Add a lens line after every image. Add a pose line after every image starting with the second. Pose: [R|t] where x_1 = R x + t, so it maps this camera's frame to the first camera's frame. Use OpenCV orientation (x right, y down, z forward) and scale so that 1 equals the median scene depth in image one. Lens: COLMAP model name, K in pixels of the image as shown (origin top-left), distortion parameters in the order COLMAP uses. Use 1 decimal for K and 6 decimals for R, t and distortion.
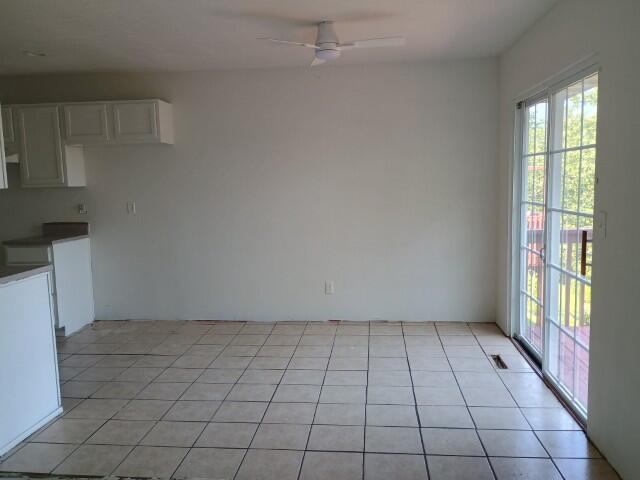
lens RADIAL K [[545.3, 0, 320.2], [0, 545.3, 240.9], [0, 0, 1]] dist [0.030340, -0.021044]
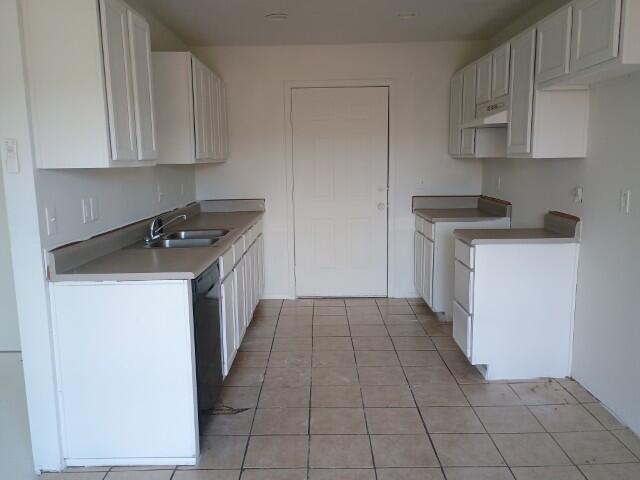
lens RADIAL K [[545.3, 0, 320.8], [0, 545.3, 240.5], [0, 0, 1]] dist [0.030340, -0.021044]
pose [[0.108411, 0.166425, -0.980076, 0.148684], [-0.101579, 0.982581, 0.155615, -0.078921], [0.988903, 0.082685, 0.123428, 0.689438]]
